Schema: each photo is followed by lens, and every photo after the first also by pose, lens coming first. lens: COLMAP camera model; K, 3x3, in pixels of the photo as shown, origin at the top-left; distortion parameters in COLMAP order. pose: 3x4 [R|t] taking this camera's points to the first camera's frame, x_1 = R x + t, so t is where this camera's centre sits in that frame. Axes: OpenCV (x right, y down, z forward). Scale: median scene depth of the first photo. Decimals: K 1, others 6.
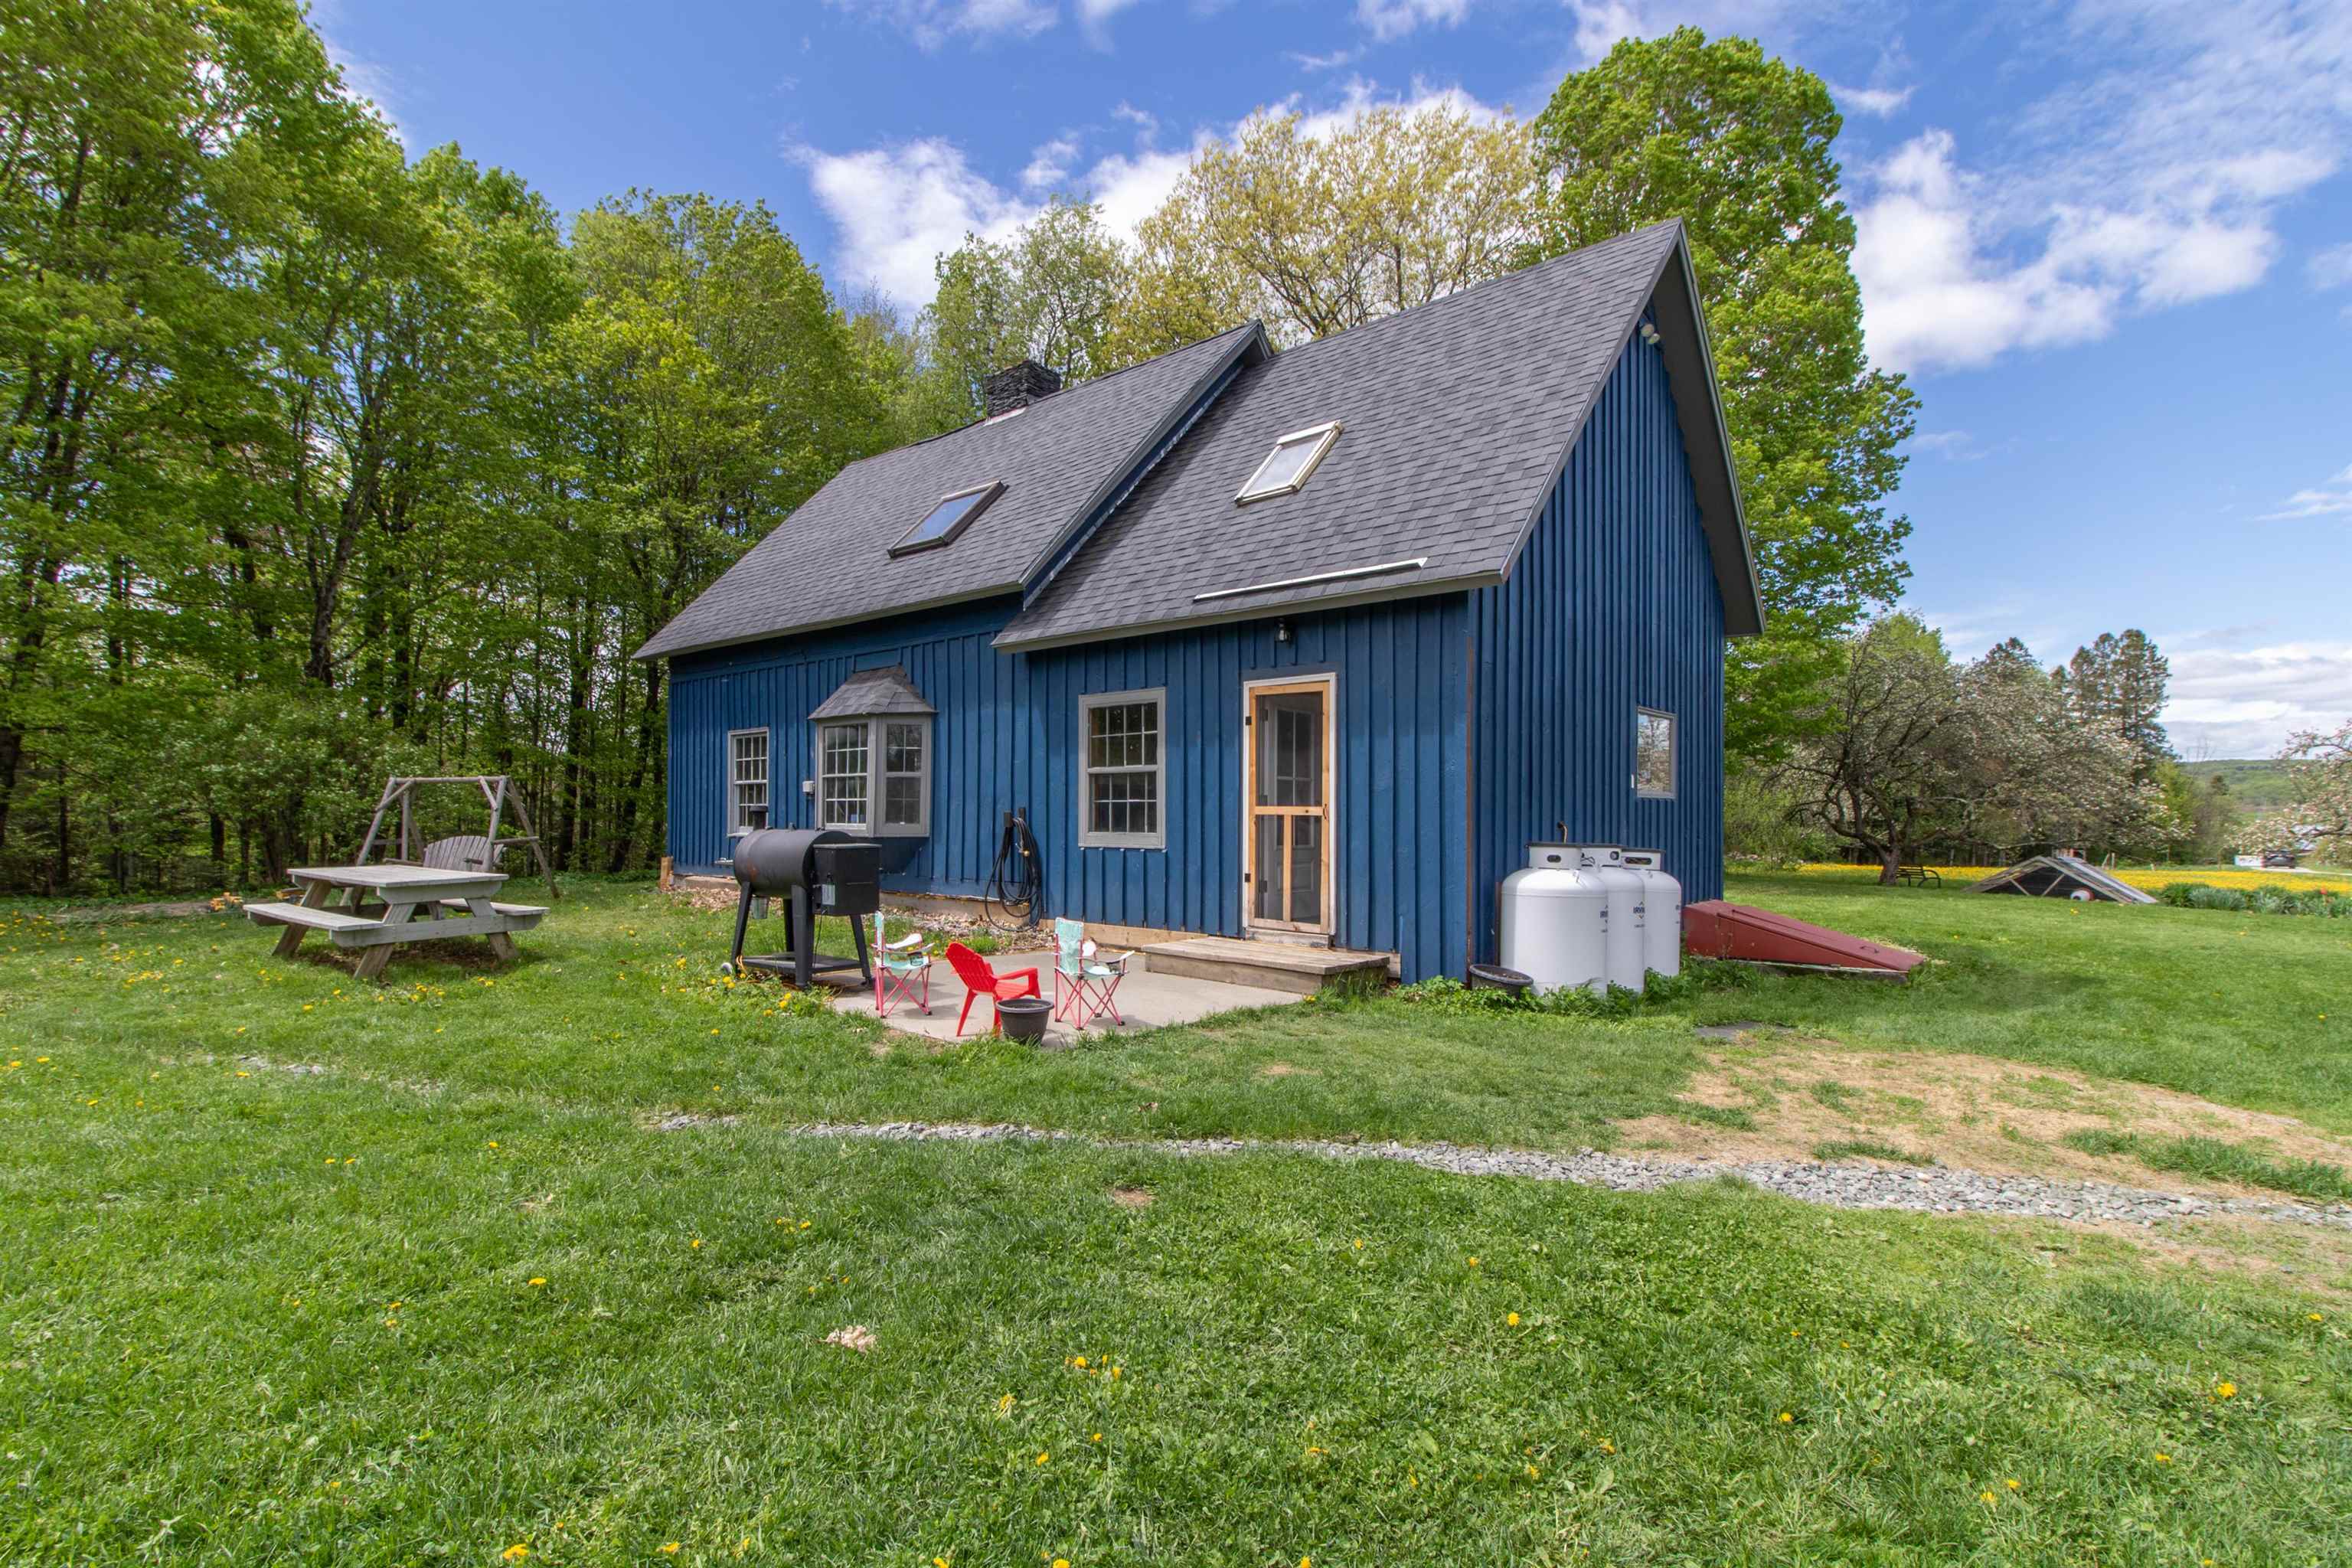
lens RADIAL K [[1109.9, 0, 1163.4], [0, 1109.9, 829.7], [0, 0, 1]] dist [0.004746, 0.000952]
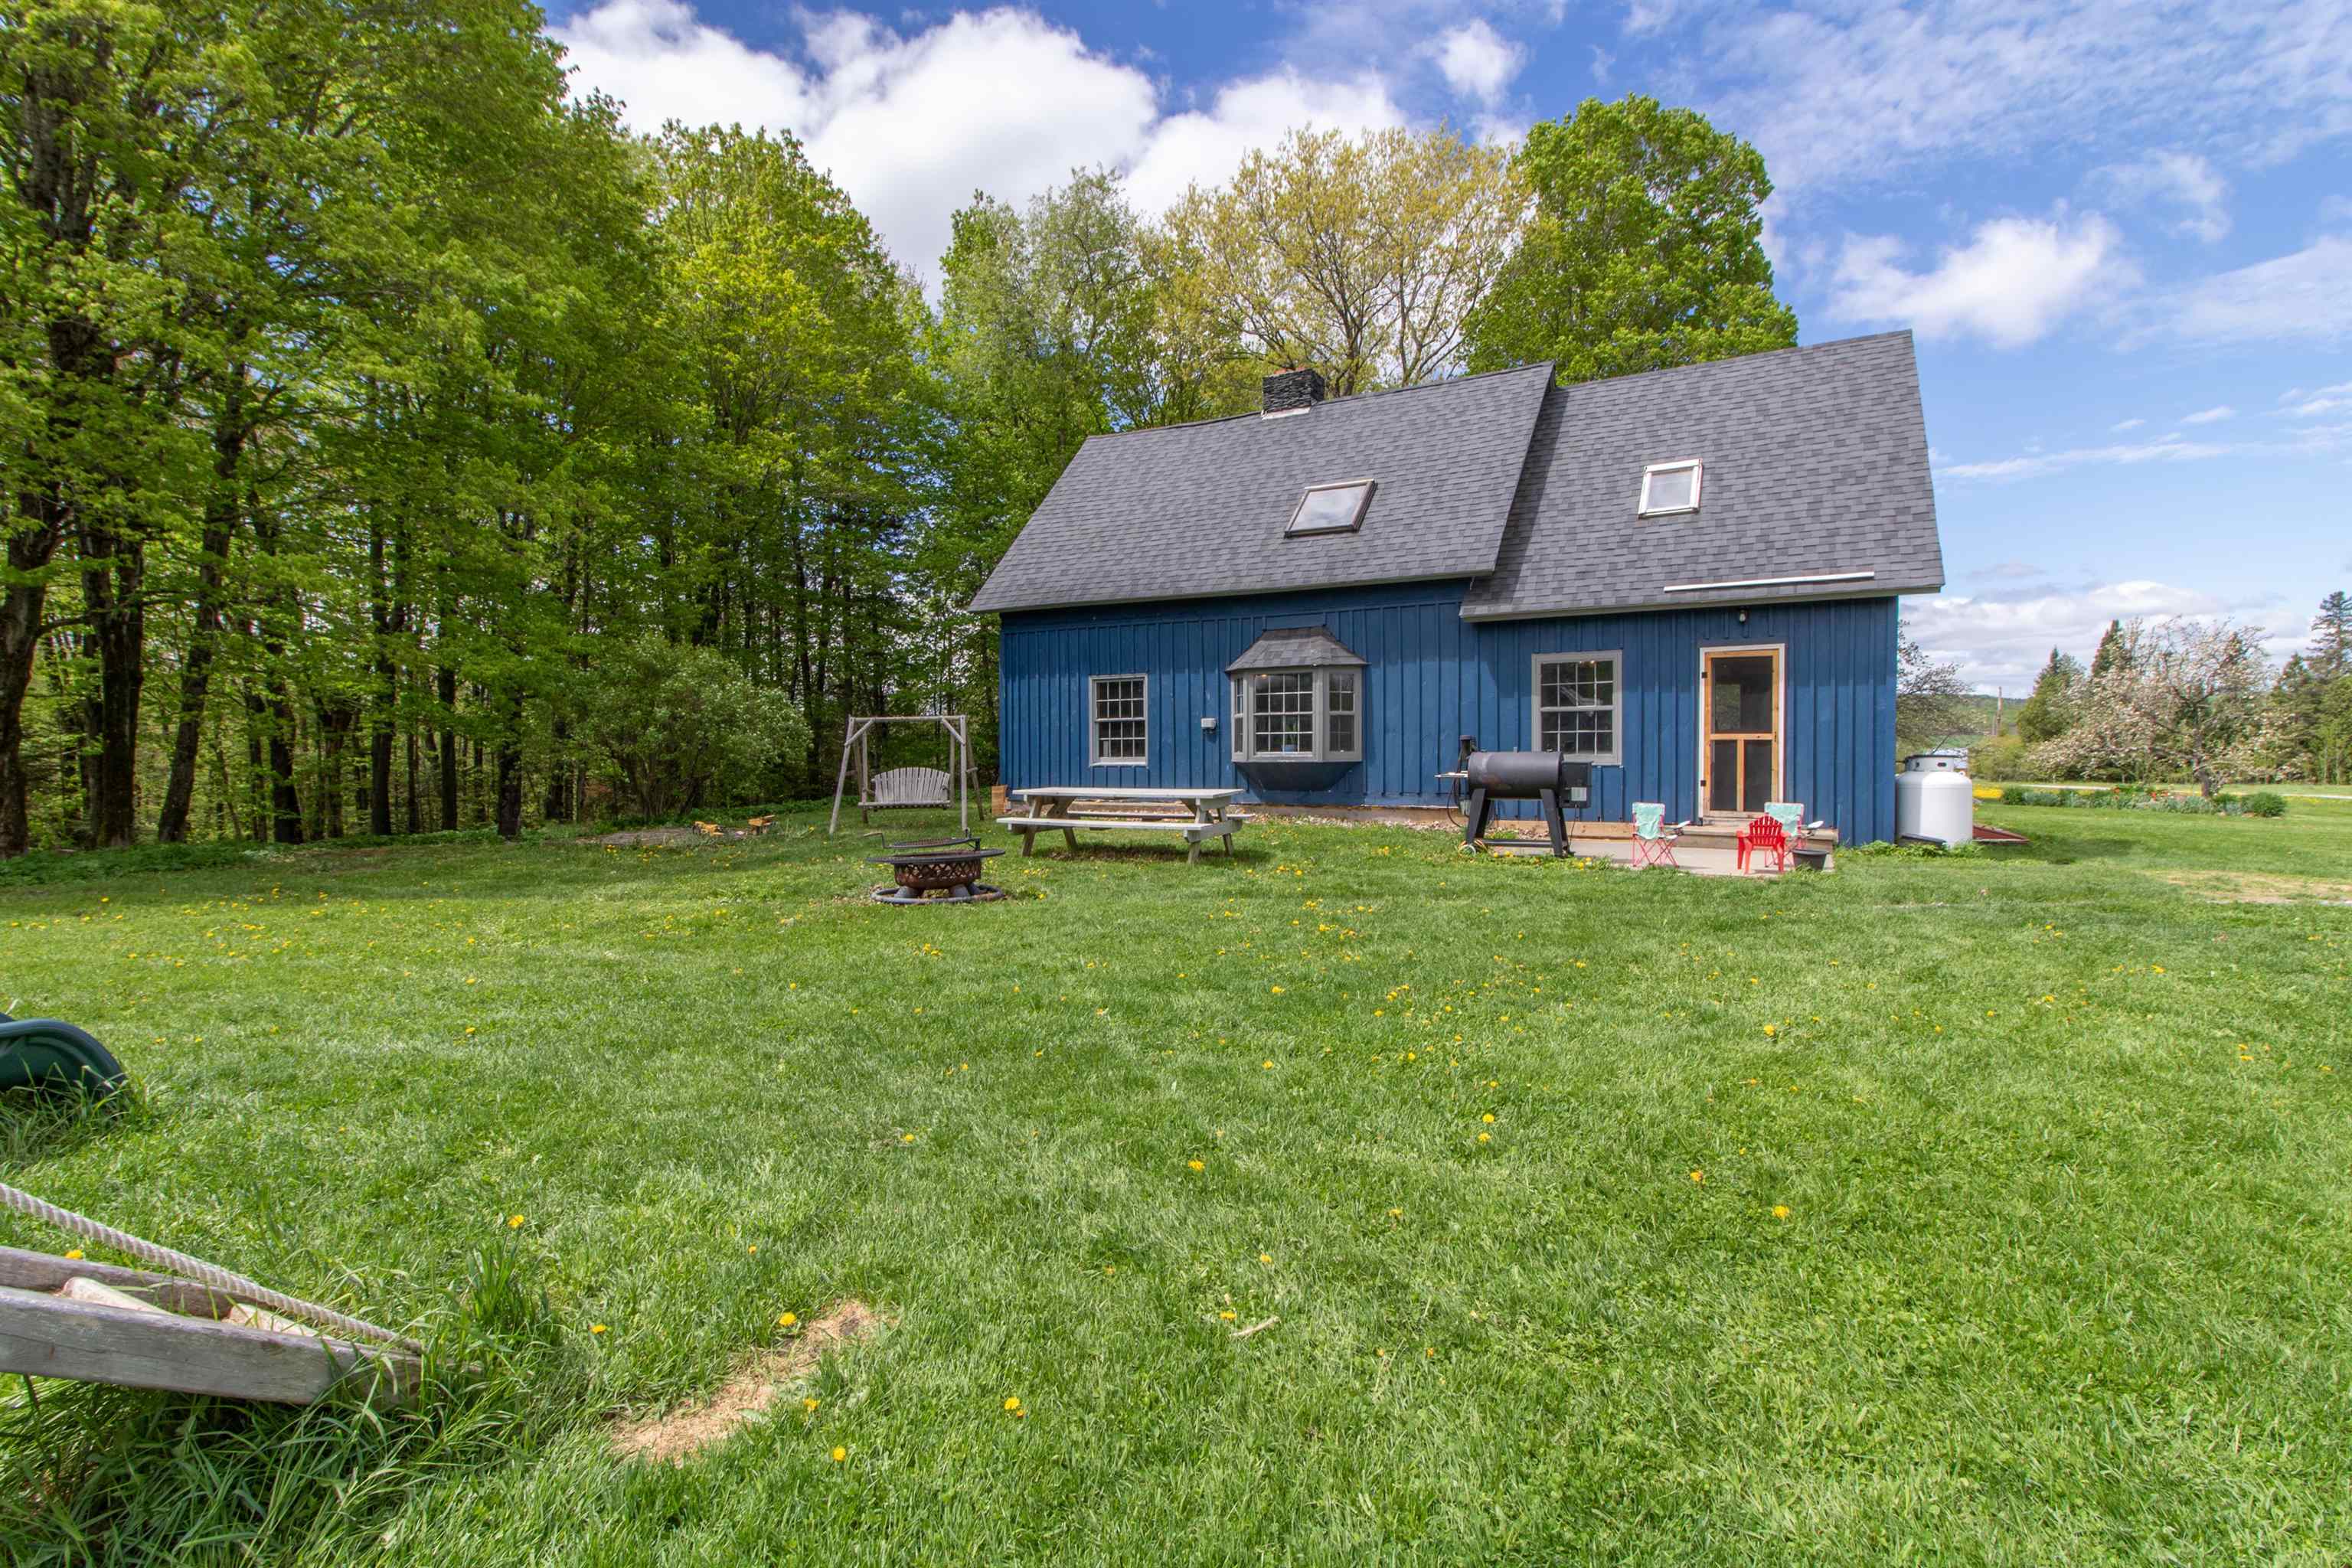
lens RADIAL K [[1109.9, 0, 1169.4], [0, 1109.9, 805.9], [0, 0, 1]] dist [0.004746, 0.000952]
pose [[0.971403, -0.022284, 0.236389, -0.838622], [0.014245, 0.999262, 0.035660, 0.009659], [-0.237009, -0.031273, 0.971004, -0.221131]]
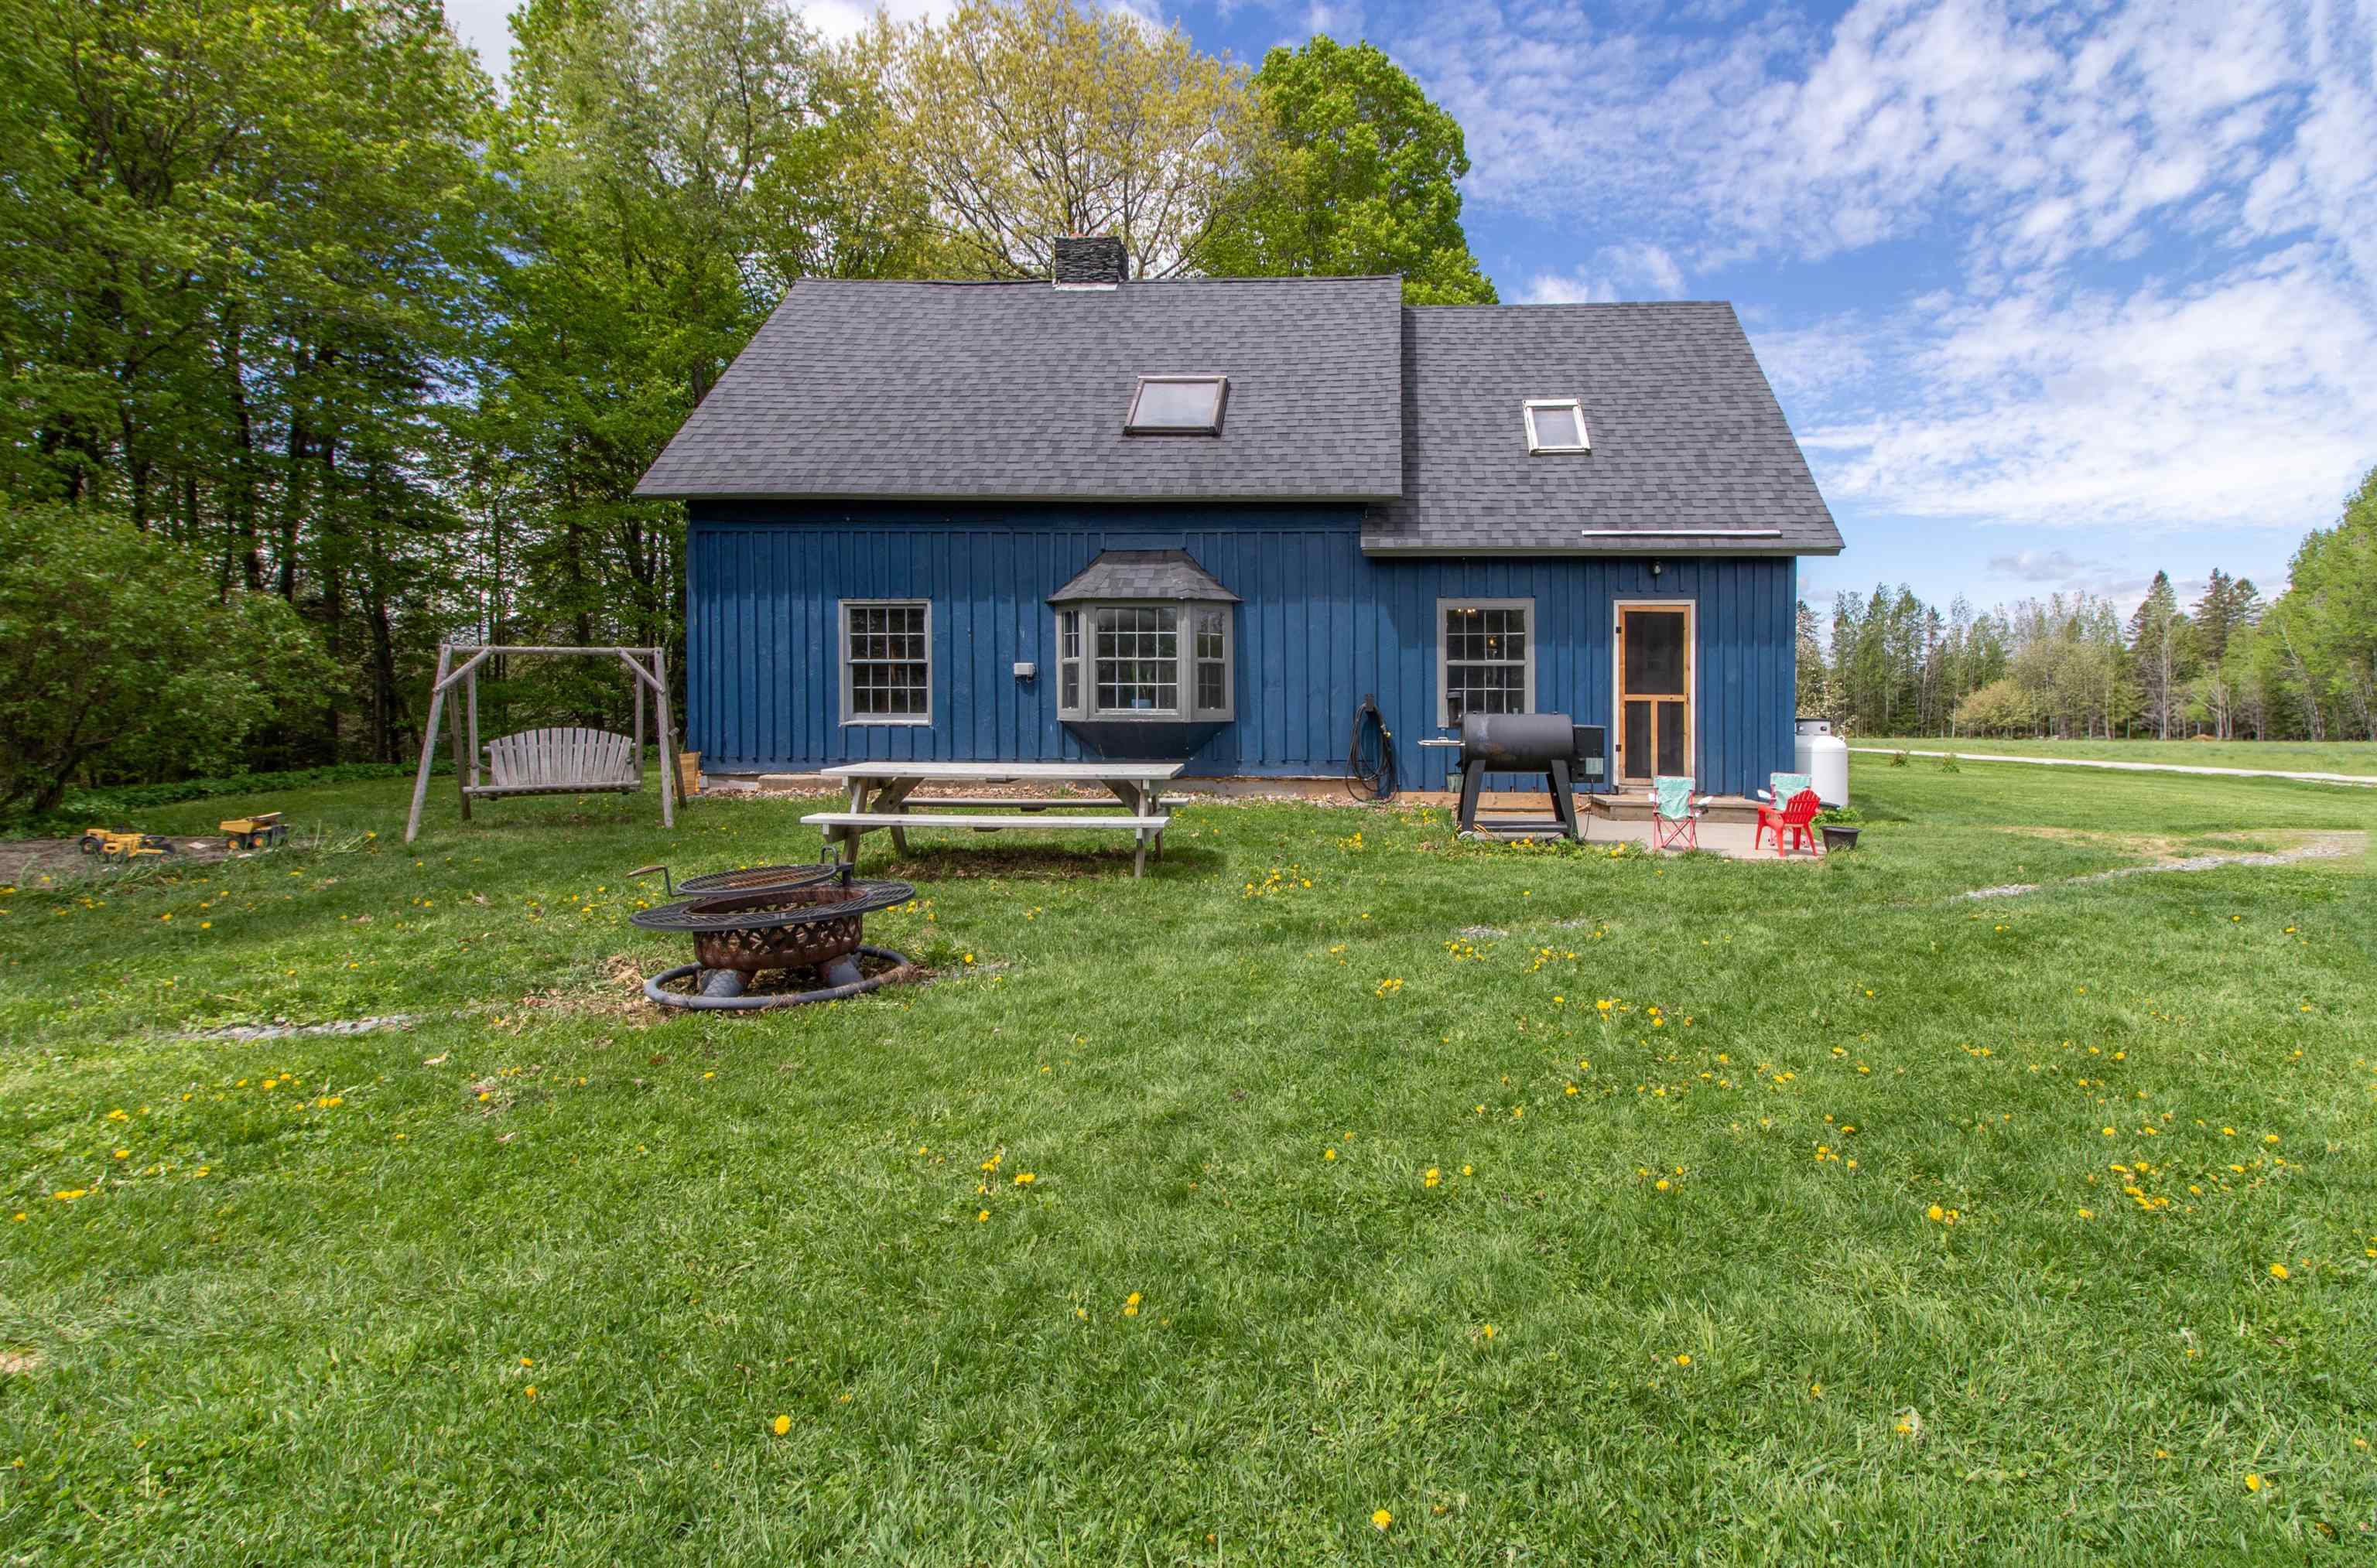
lens RADIAL K [[1130.7, 0, 1318.5], [0, 1130.7, 740.8], [0, 0, 1]] dist [0.006488, -0.002559]
pose [[0.765381, -0.022179, 0.643196, -0.946916], [0.007841, 0.999653, 0.025140, -0.002059], [-0.643530, -0.014198, 0.765289, 0.169348]]
